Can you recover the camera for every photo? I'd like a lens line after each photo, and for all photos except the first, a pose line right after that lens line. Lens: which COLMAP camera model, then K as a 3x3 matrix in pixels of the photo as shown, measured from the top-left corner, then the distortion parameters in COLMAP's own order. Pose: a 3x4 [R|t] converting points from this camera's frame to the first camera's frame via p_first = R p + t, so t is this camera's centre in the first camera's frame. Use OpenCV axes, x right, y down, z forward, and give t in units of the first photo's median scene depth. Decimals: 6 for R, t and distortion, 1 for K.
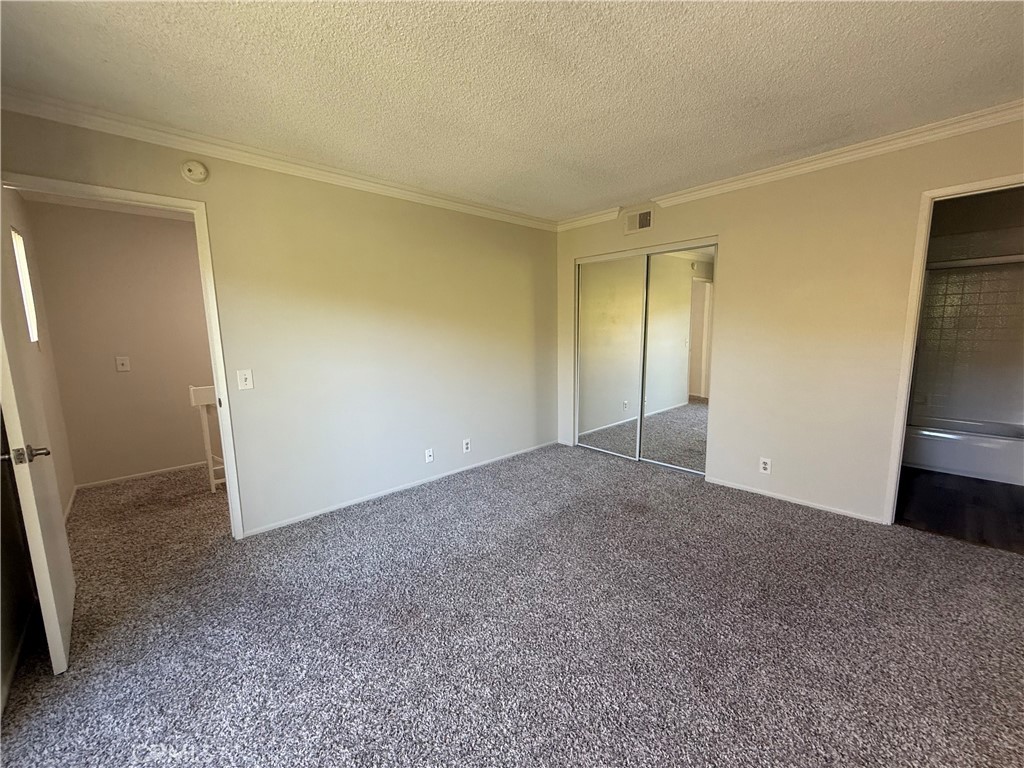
lens RADIAL K [[411.0, 0, 510.3], [0, 411.0, 382.9], [0, 0, 1]] dist [-0.001305, 0.000027]
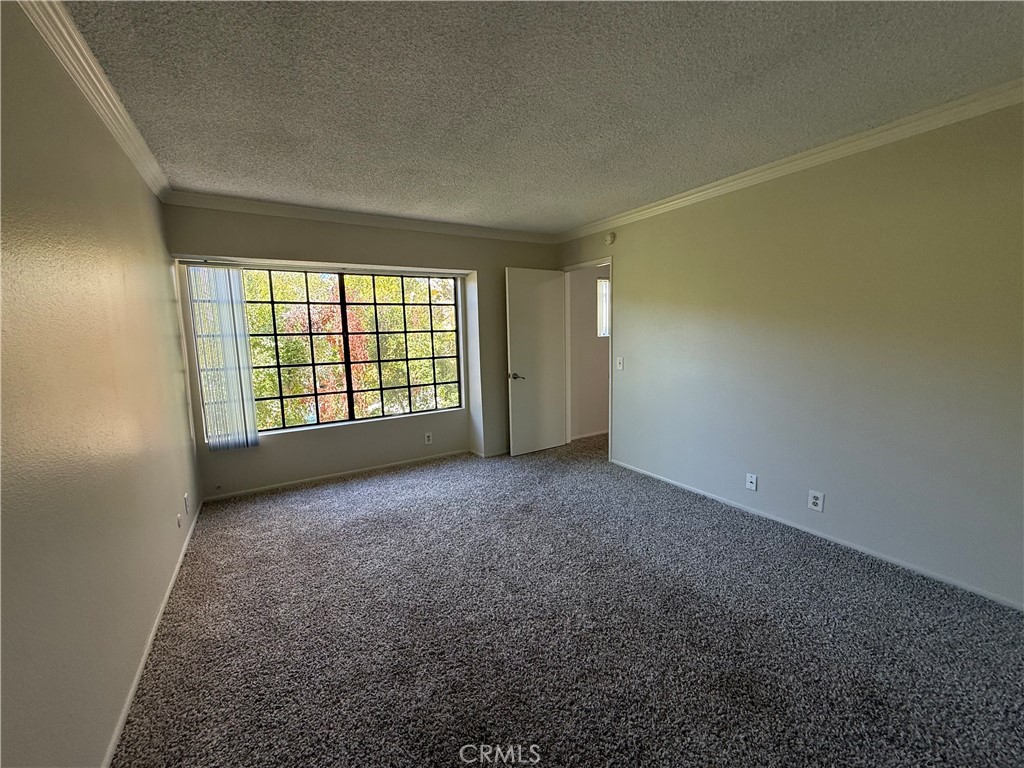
lens RADIAL K [[411.0, 0, 510.6], [0, 411.0, 384.4], [0, 0, 1]] dist [-0.001305, 0.000027]
pose [[-0.205252, 0.144289, -0.968015, 0.862255], [-0.108588, 0.979609, 0.169042, -0.134401], [0.972666, 0.139811, -0.185399, 0.806589]]
